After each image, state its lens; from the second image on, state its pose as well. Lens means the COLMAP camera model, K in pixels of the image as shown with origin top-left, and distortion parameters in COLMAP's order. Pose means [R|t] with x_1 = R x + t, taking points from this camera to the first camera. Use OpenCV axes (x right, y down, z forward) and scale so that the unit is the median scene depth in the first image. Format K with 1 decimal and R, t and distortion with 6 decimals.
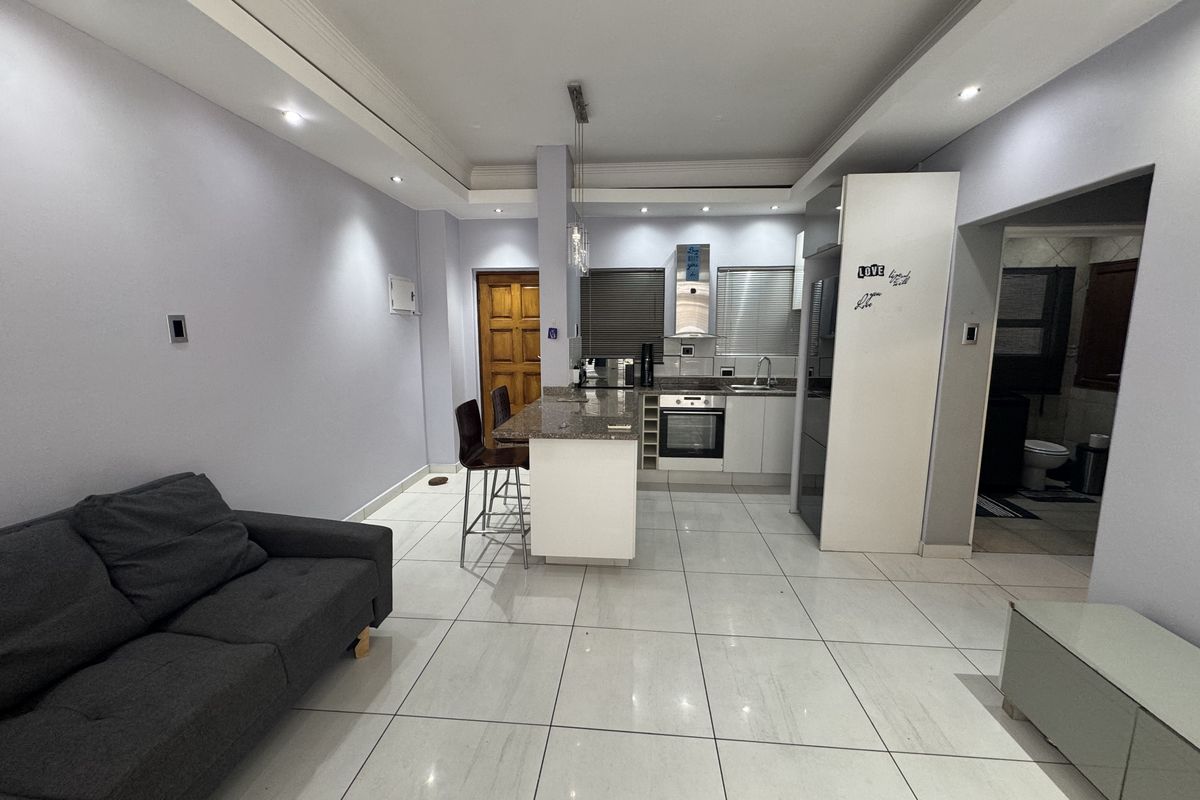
lens RADIAL K [[475.8, 0, 600.0], [0, 475.8, 400.0], [0, 0, 1]] dist [0.000126, 0.000166]
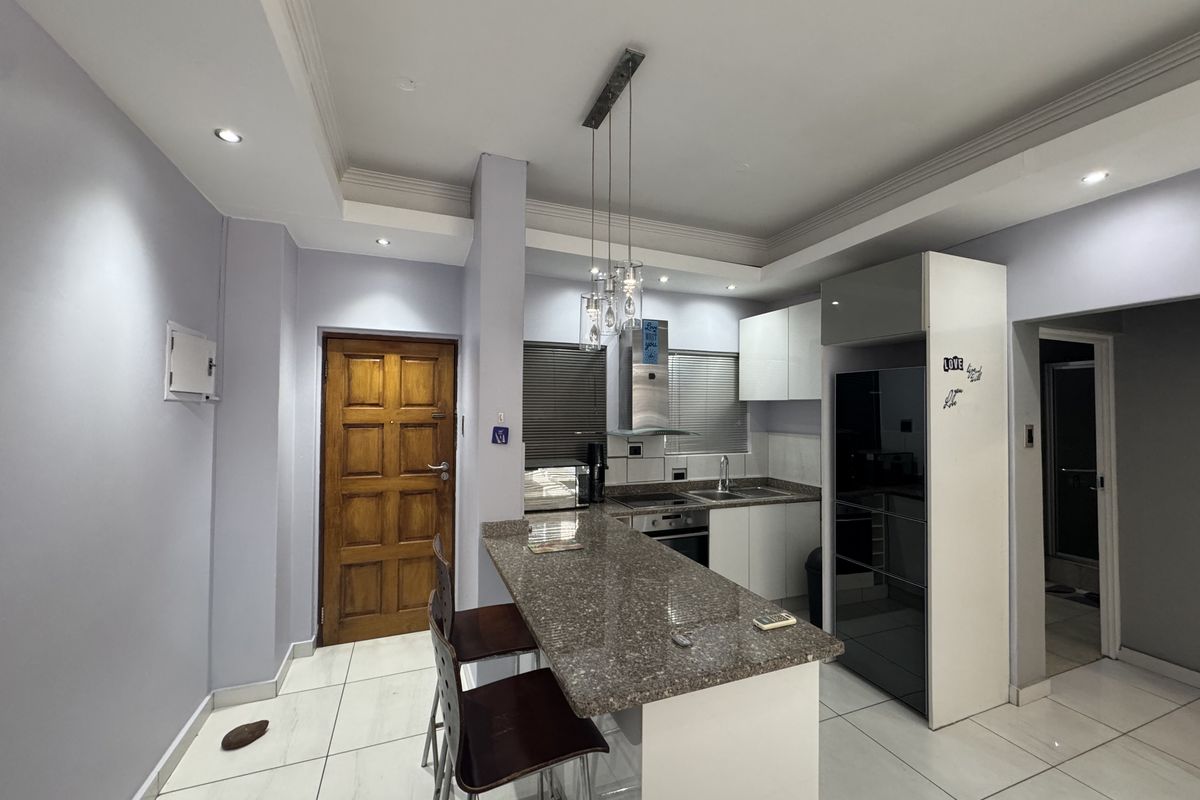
lens RADIAL K [[475.8, 0, 600.0], [0, 475.8, 400.0], [0, 0, 1]] dist [0.000126, 0.000166]
pose [[0.896687, 0.013935, 0.442446, -0.232984], [0.059721, 0.986558, -0.152106, -0.074685], [-0.438619, 0.162815, 0.883801, 0.345299]]
